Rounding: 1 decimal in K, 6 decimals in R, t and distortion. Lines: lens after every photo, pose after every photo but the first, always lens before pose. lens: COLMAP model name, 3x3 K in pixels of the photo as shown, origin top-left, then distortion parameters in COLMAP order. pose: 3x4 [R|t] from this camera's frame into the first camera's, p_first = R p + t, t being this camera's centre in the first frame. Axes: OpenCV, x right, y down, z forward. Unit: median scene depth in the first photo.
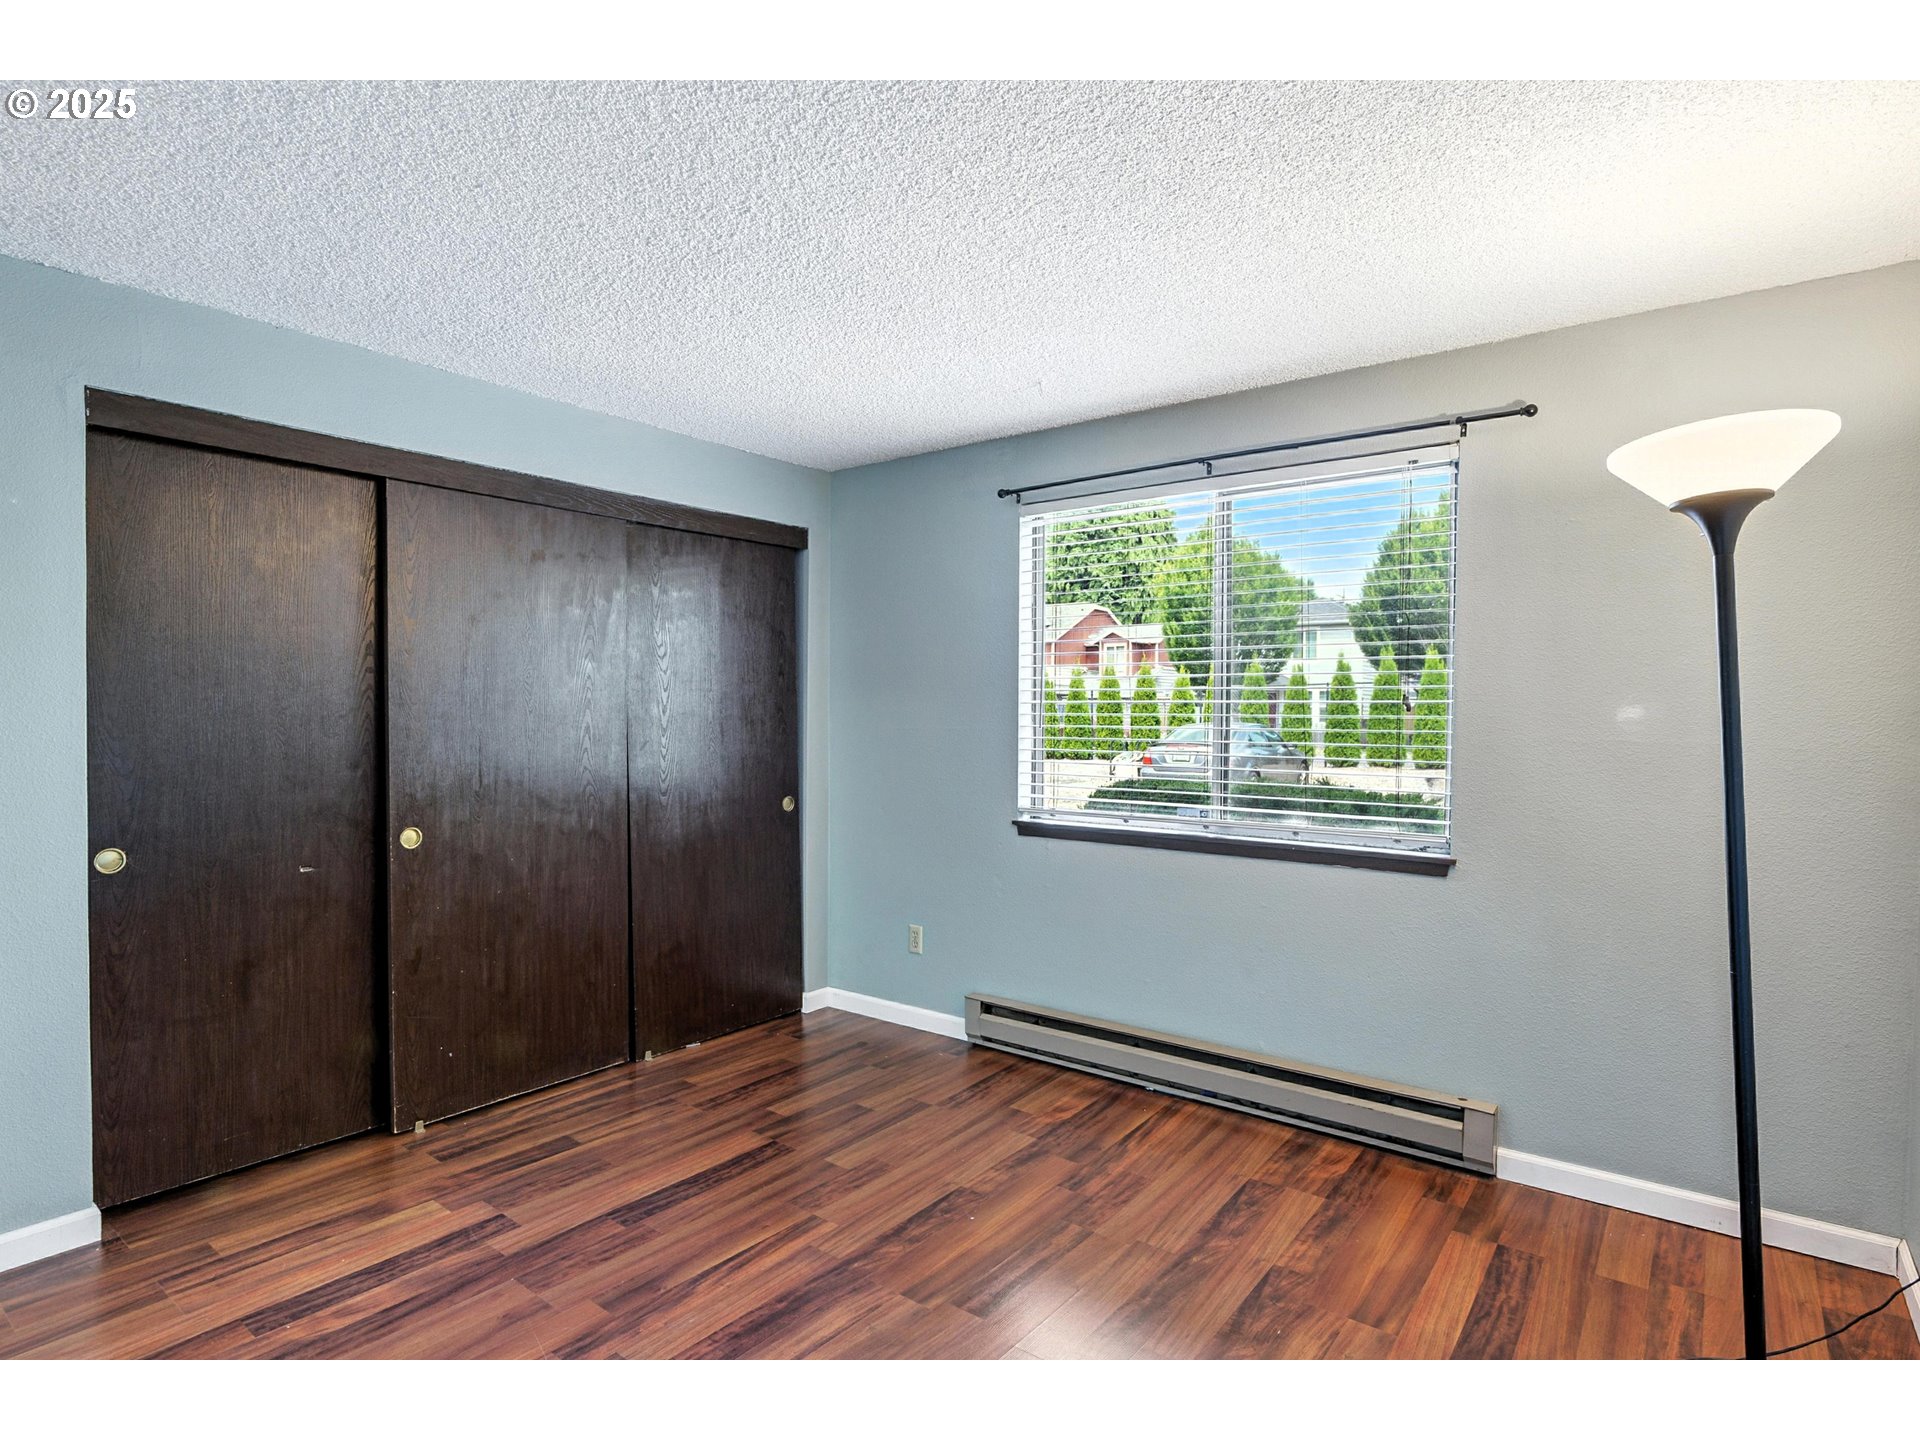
lens RADIAL K [[992.4, 0, 960.6], [0, 992.4, 741.1], [0, 0, 1]] dist [-0.014704, -0.000160]
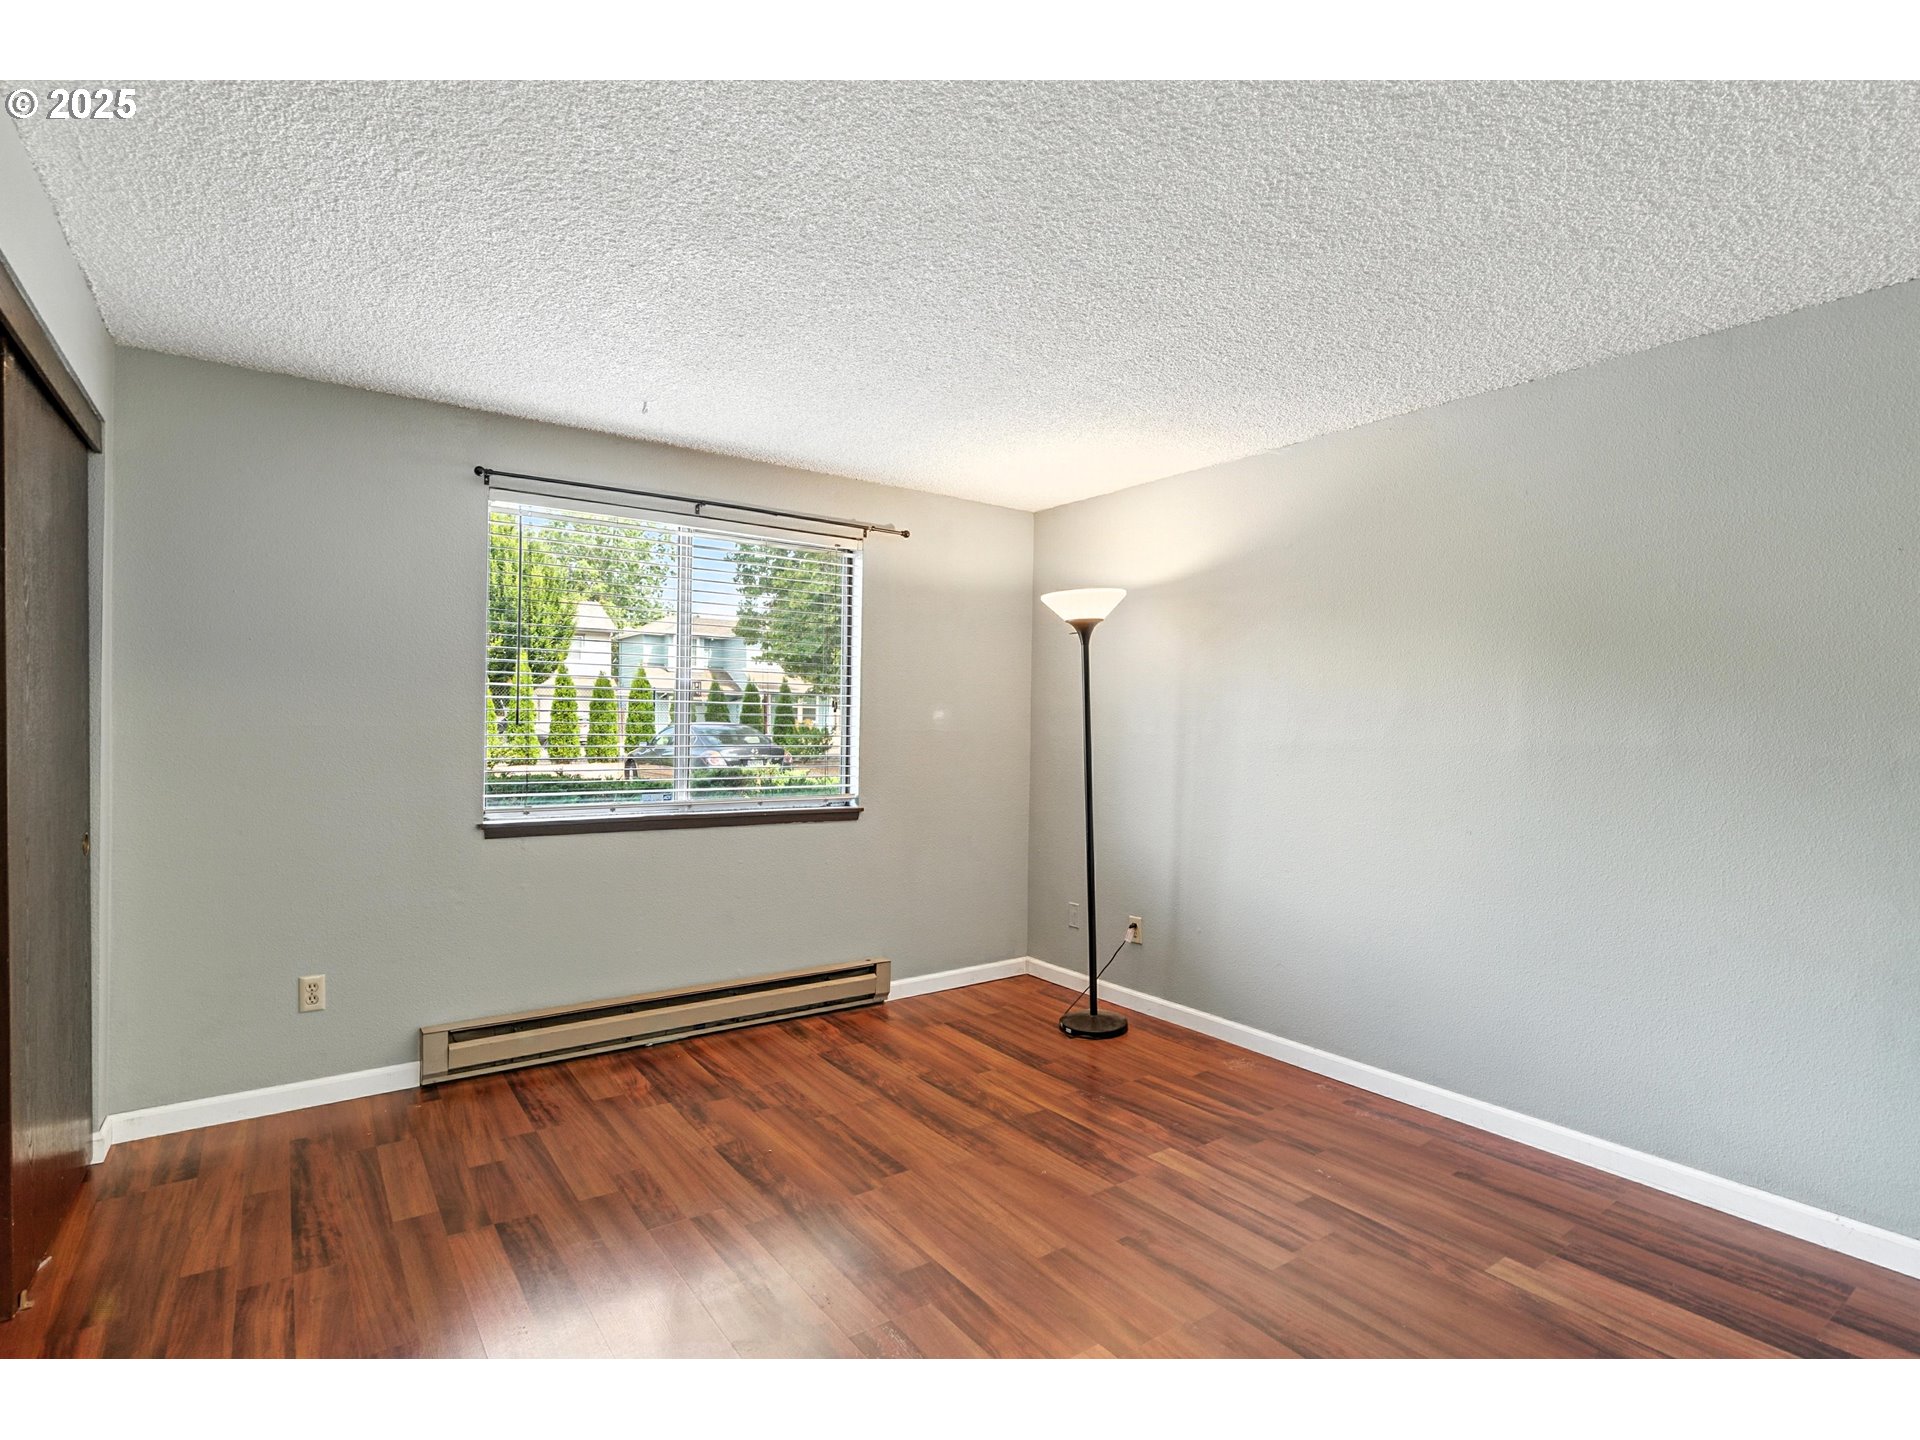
lens RADIAL K [[953.0, 0, 956.3], [0, 953.0, 721.2], [0, 0, 1]] dist [-0.002821, 0.000733]
pose [[0.295206, -0.002667, 0.955430, -0.812495], [0.013043, 0.999914, -0.001239, -0.011559], [-0.955344, 0.012827, 0.295216, 0.378176]]
